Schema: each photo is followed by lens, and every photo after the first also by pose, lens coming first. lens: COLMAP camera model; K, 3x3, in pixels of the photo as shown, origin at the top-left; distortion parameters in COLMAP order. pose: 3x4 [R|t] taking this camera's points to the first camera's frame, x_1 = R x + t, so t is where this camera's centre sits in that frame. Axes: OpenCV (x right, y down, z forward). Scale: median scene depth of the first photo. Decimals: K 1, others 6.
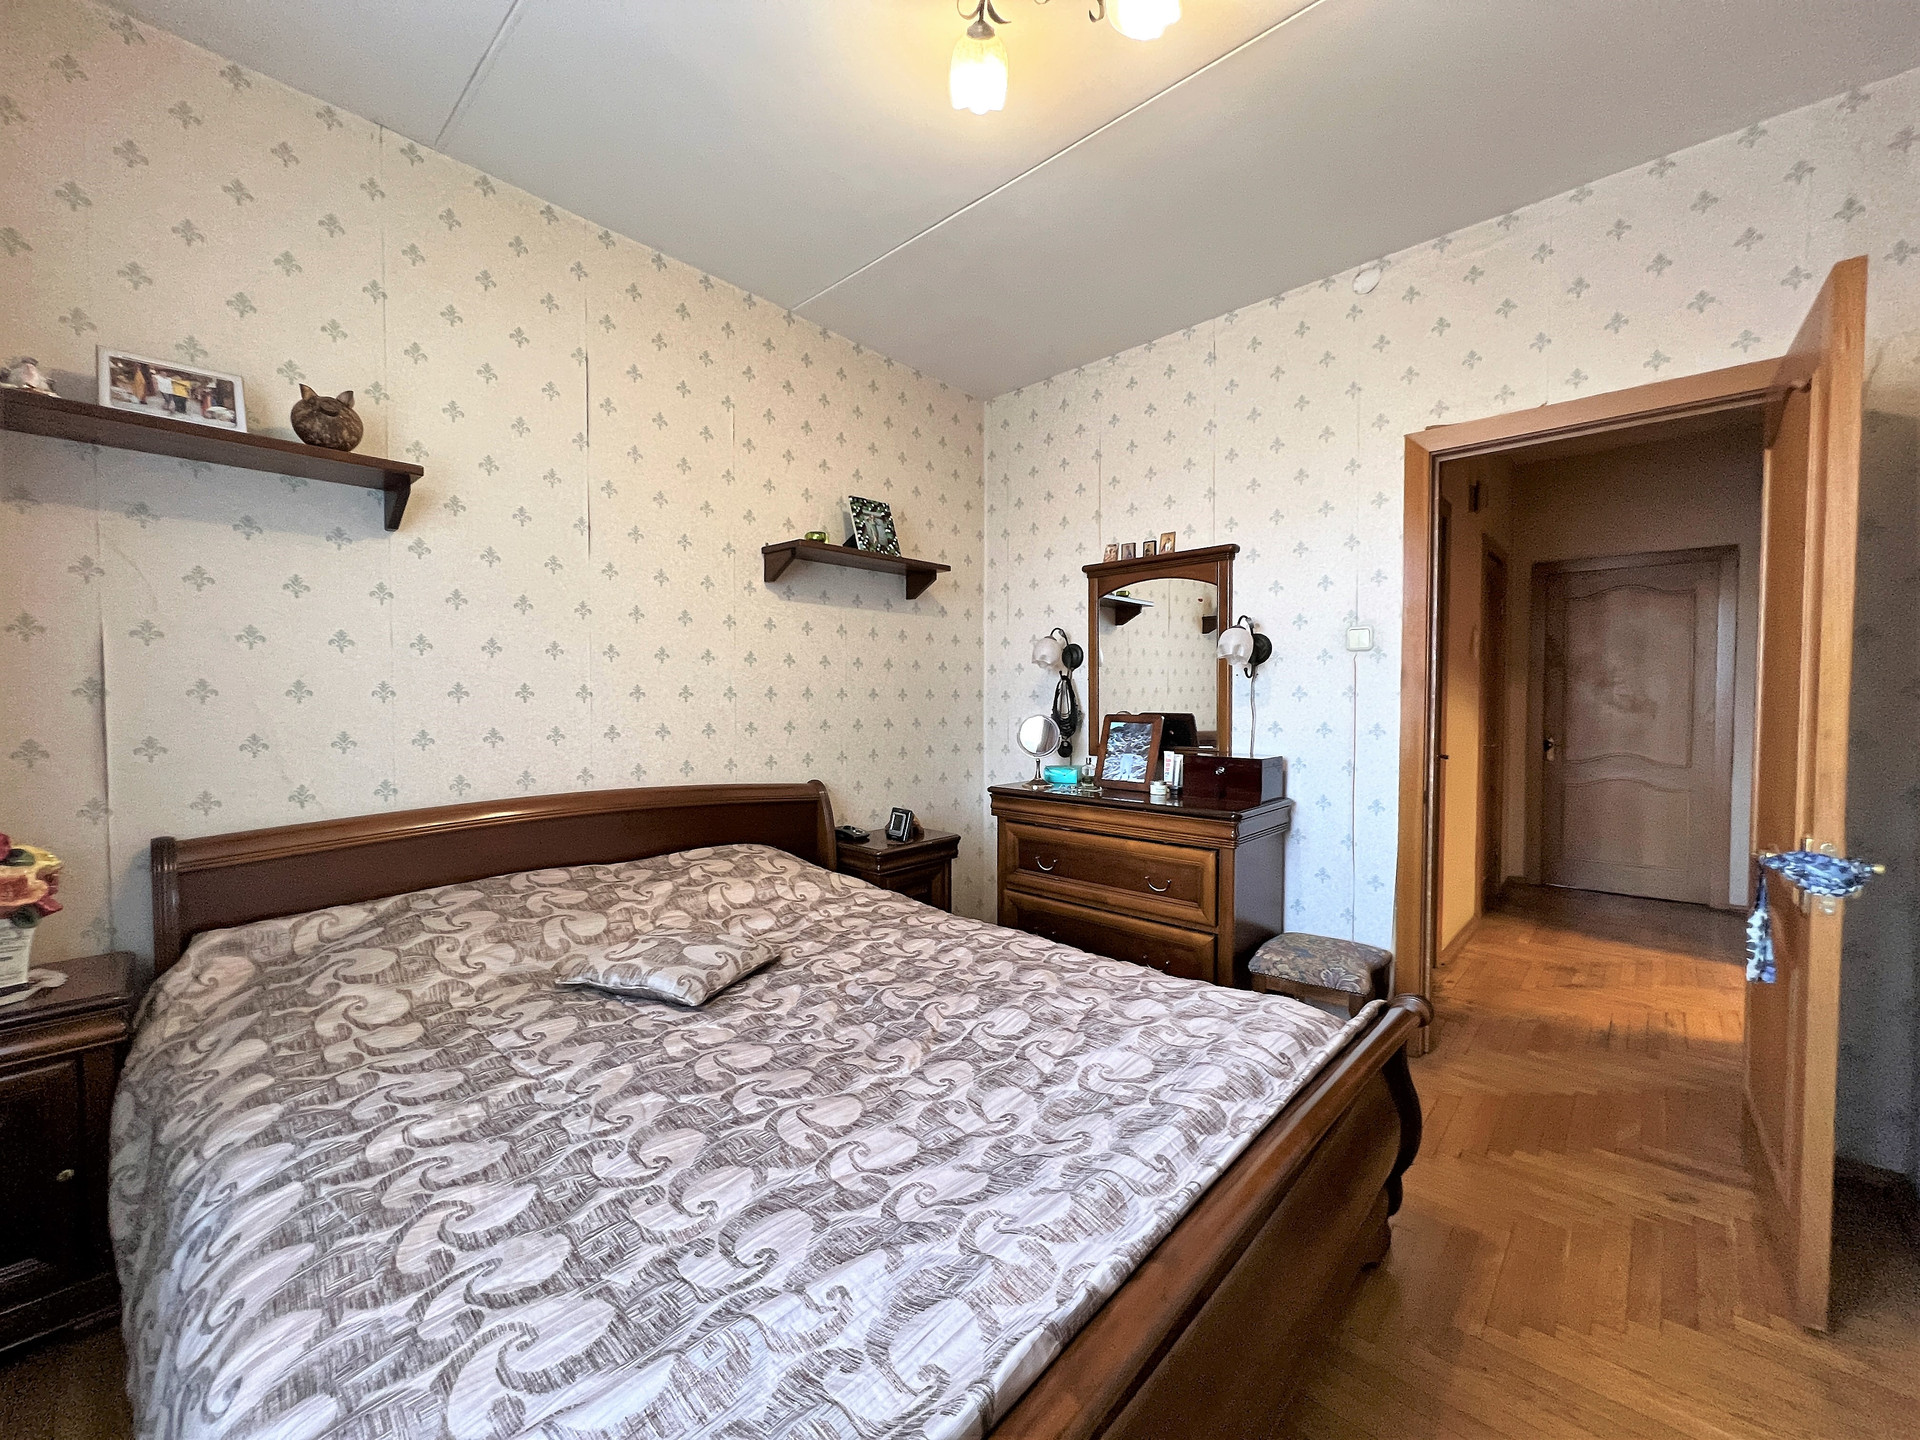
lens RADIAL K [[766.3, 0, 953.7], [0, 766.3, 722.7], [0, 0, 1]] dist [-0.002090, 0.000957]
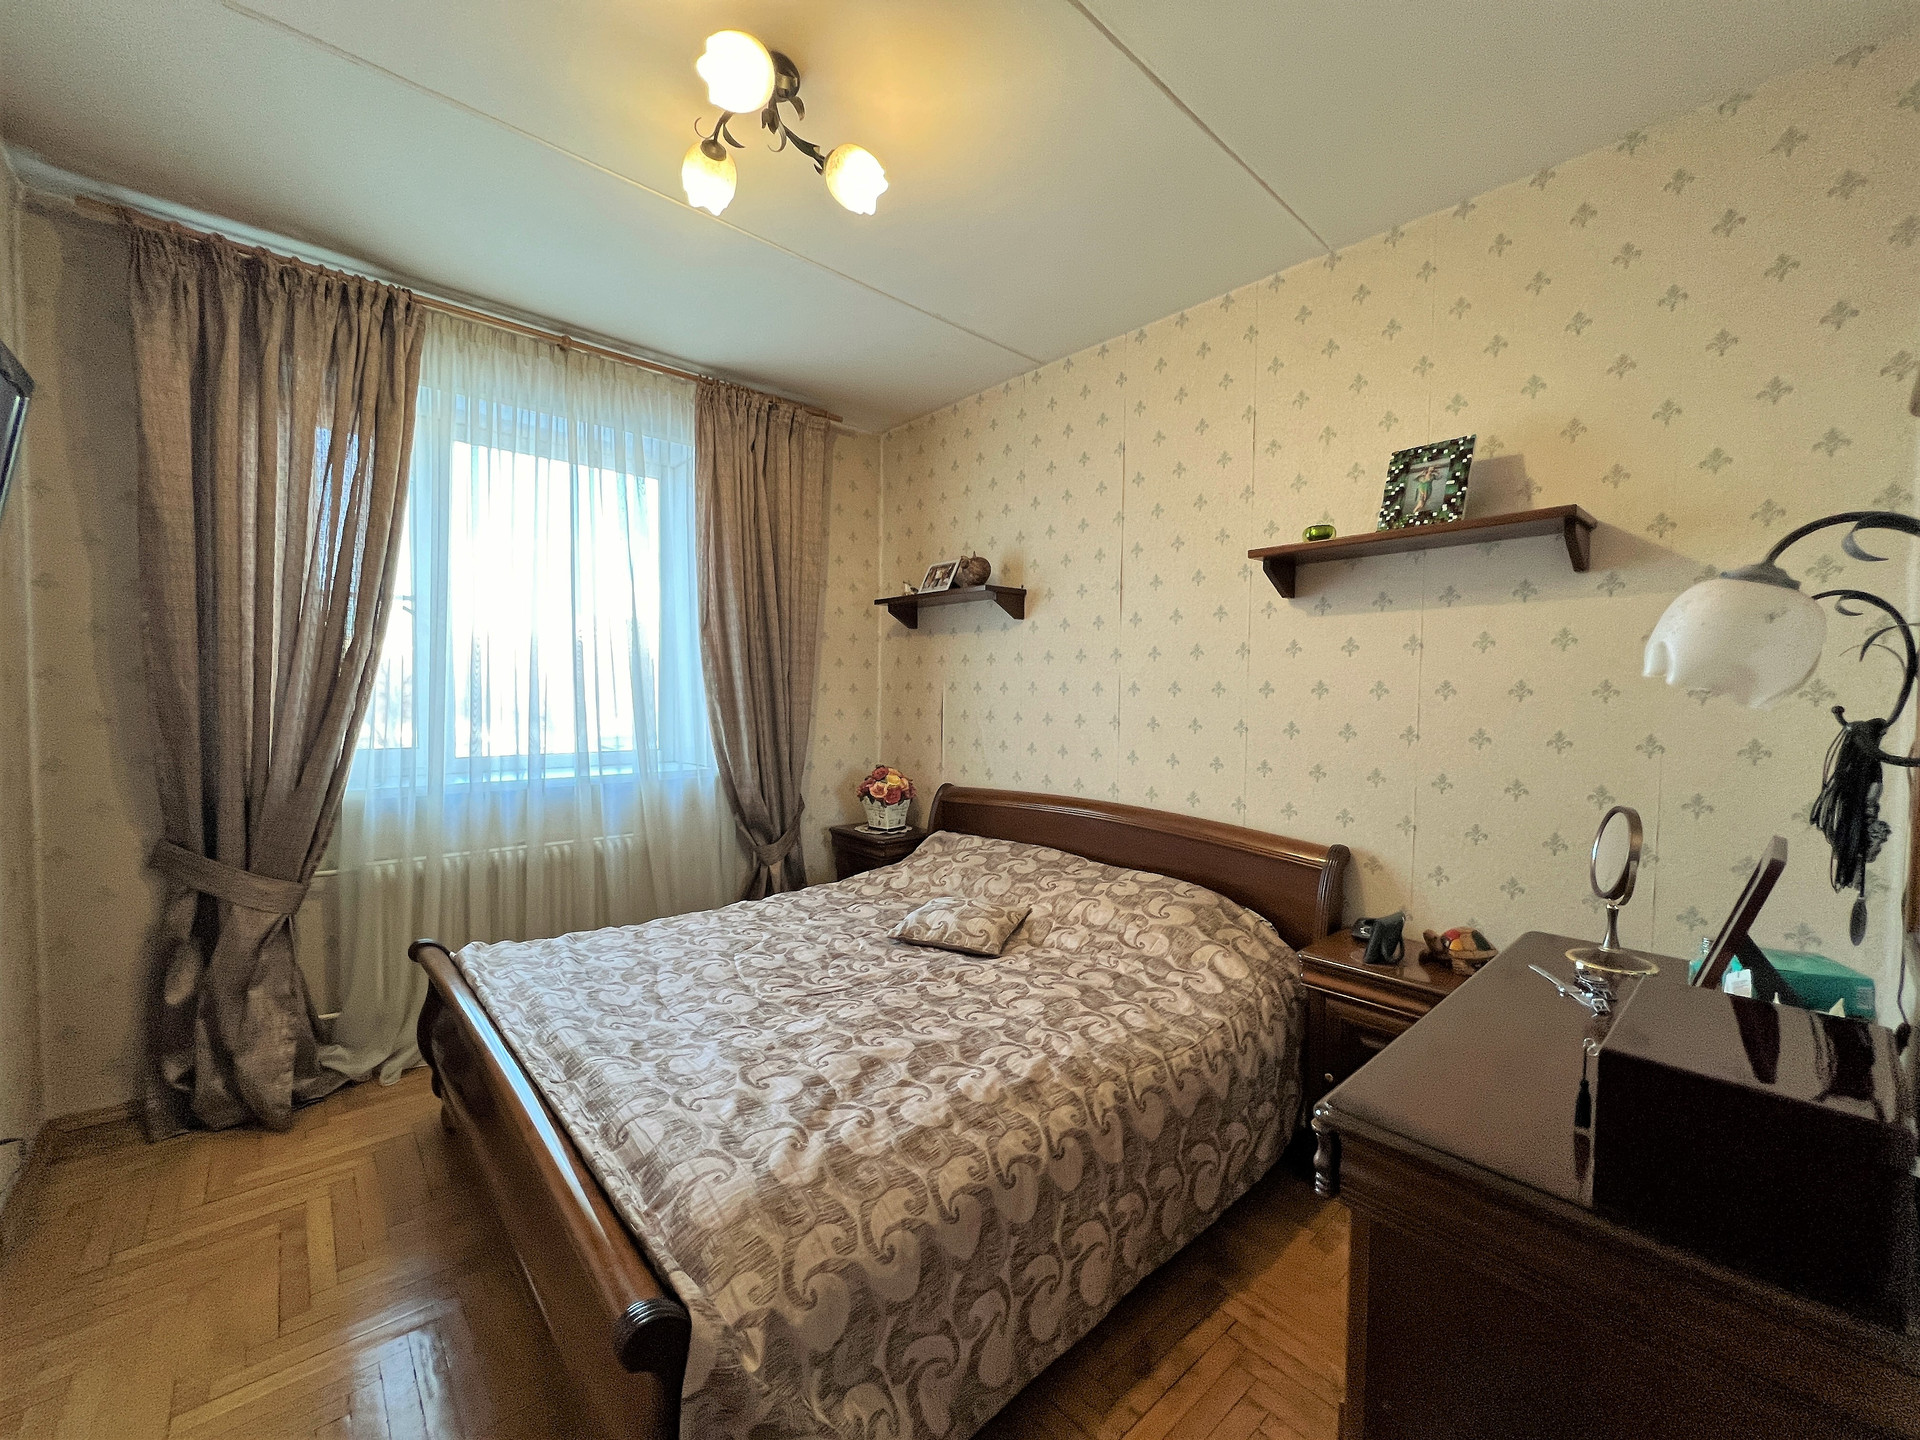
lens RADIAL K [[766.3, 0, 953.7], [0, 766.3, 722.7], [0, 0, 1]] dist [-0.002090, 0.000957]
pose [[-0.094583, 0.038512, -0.994772, 0.721751], [-0.043501, 0.998137, 0.042778, -0.074697], [0.994566, 0.047320, -0.092732, 0.805293]]
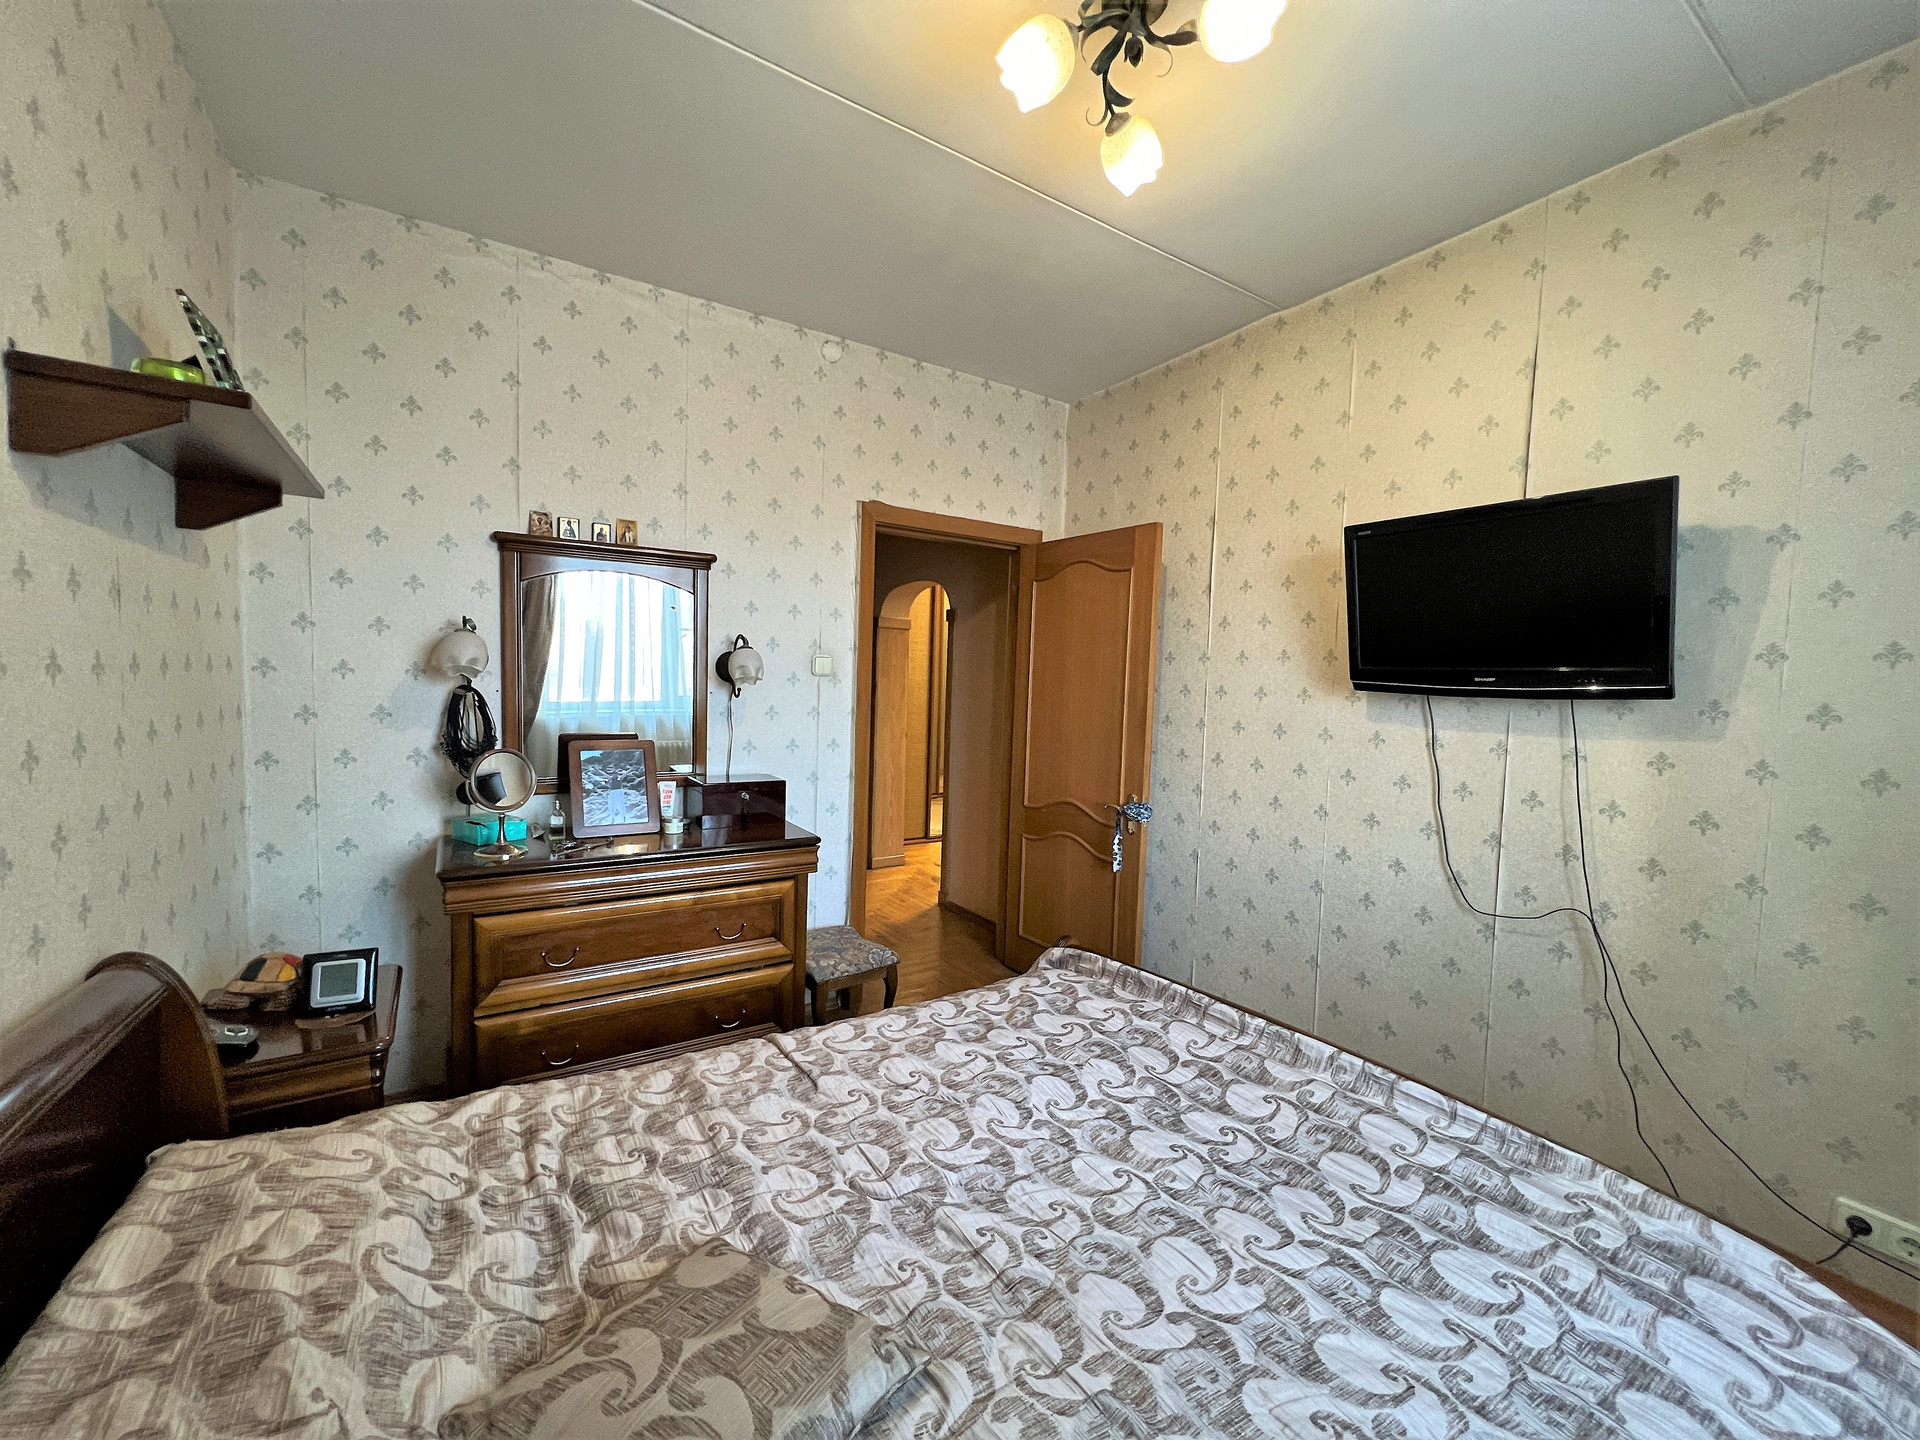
lens RADIAL K [[765.1, 0, 960.0], [0, 765.1, 723.1], [0, 0, 1]] dist [-0.003480, -0.000712]
pose [[0.235513, -0.053327, 0.970407, -0.558151], [-0.003624, 0.998438, 0.055747, -0.090716], [-0.971864, -0.016646, 0.234952, 0.548240]]
